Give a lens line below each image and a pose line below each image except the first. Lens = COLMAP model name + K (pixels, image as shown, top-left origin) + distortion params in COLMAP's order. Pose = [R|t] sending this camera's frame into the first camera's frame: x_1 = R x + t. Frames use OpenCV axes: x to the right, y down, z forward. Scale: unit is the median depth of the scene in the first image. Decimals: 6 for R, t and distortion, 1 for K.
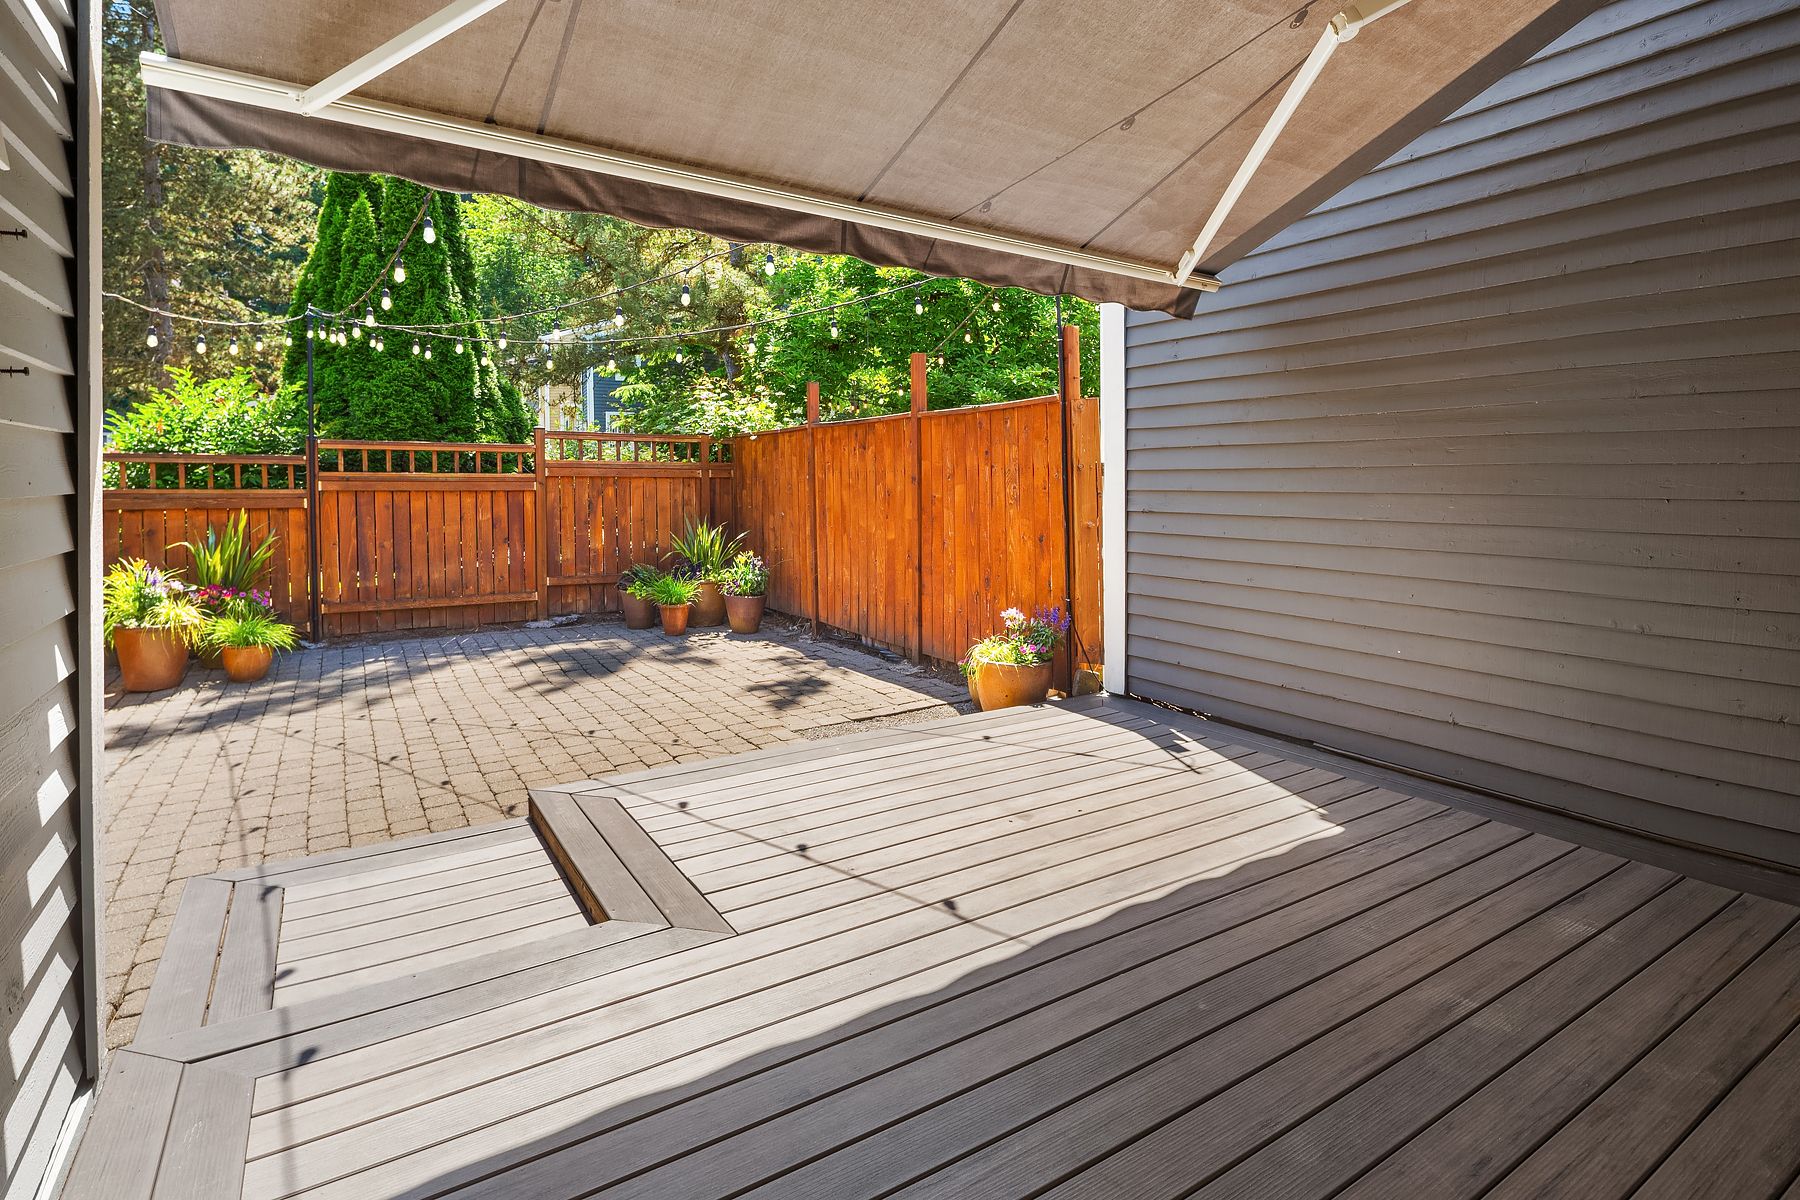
lens RADIAL K [[887.3, 0, 869.8], [0, 887.3, 594.3], [0, 0, 1]] dist [0.002198, 0.000131]
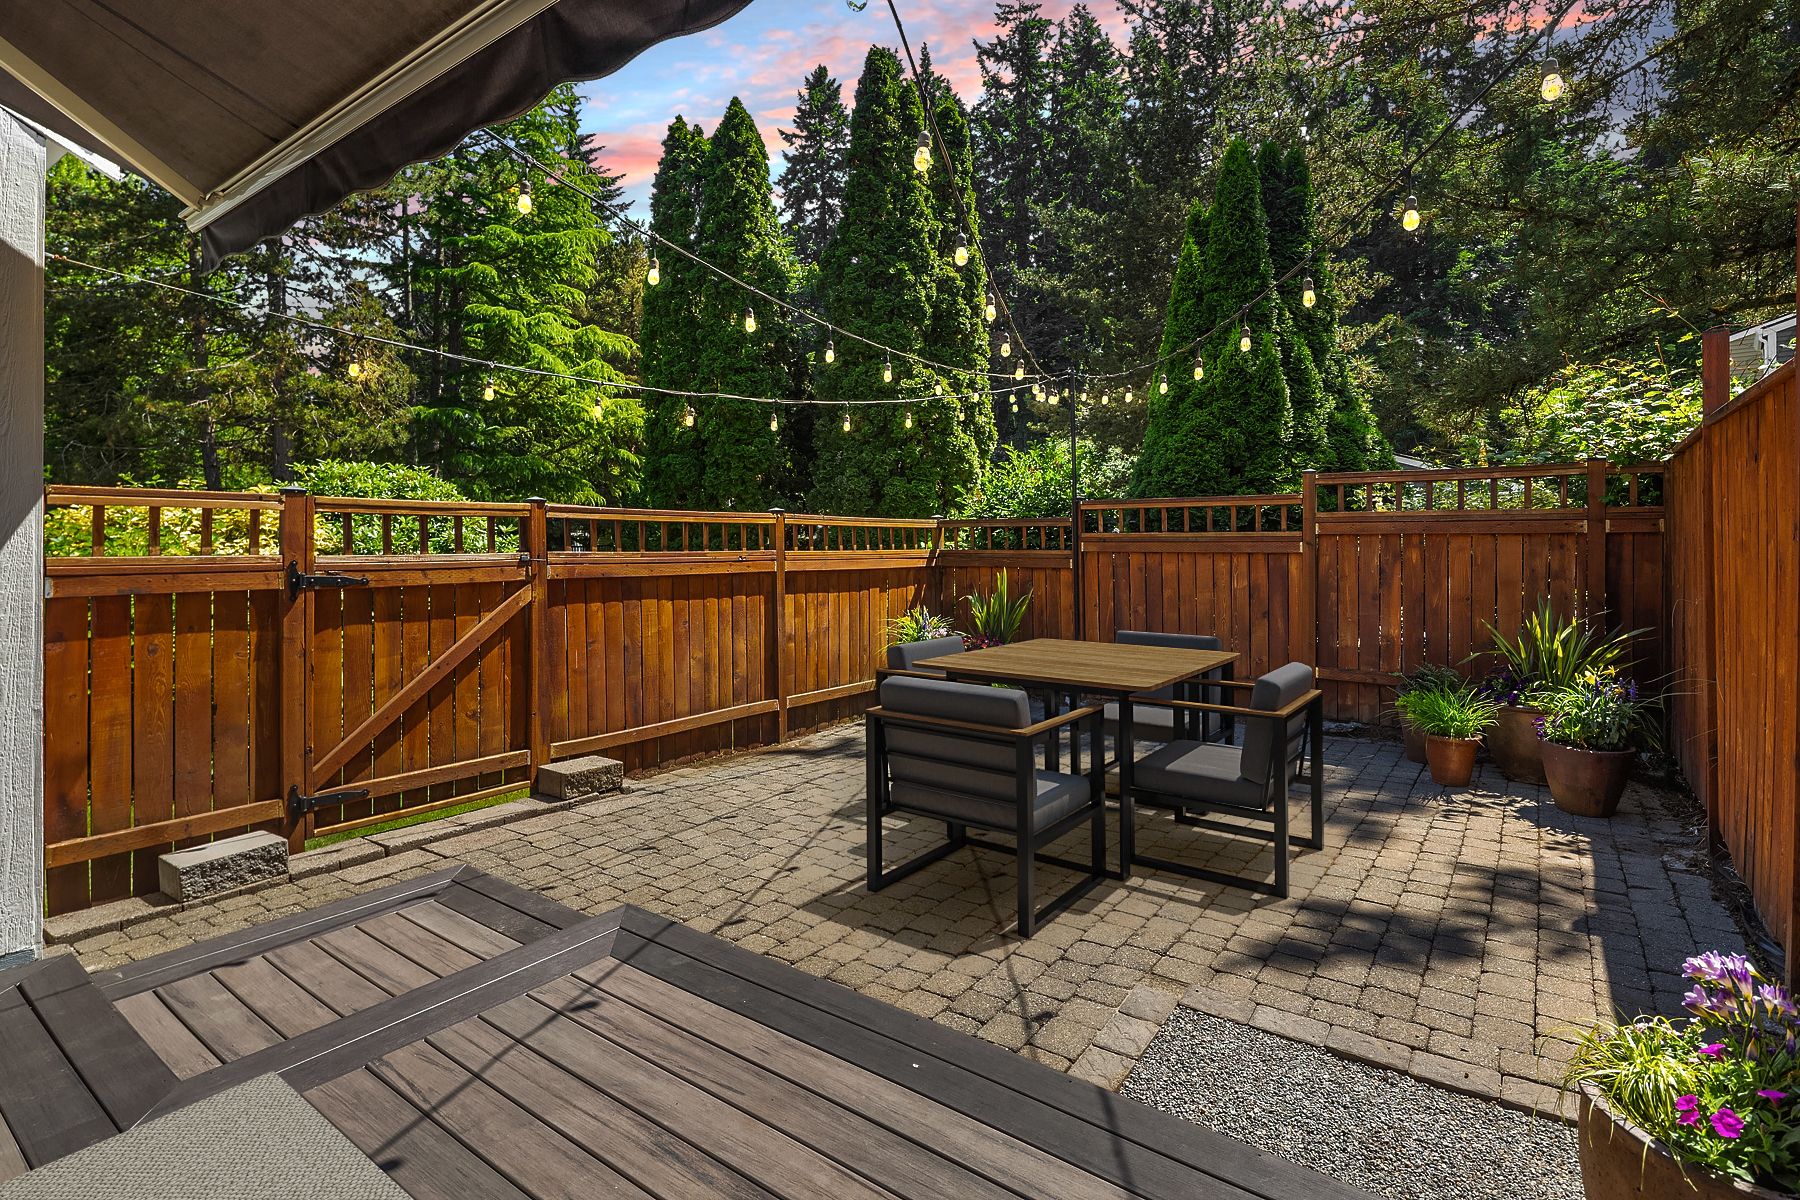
lens RADIAL K [[887.3, 0, 869.8], [0, 887.3, 594.3], [0, 0, 1]] dist [0.002198, 0.000131]
pose [[0.364184, 0.051264, -0.929915, 0.207448], [-0.113106, 0.993528, 0.010475, -0.047541], [0.924433, 0.101364, 0.367625, 0.378262]]
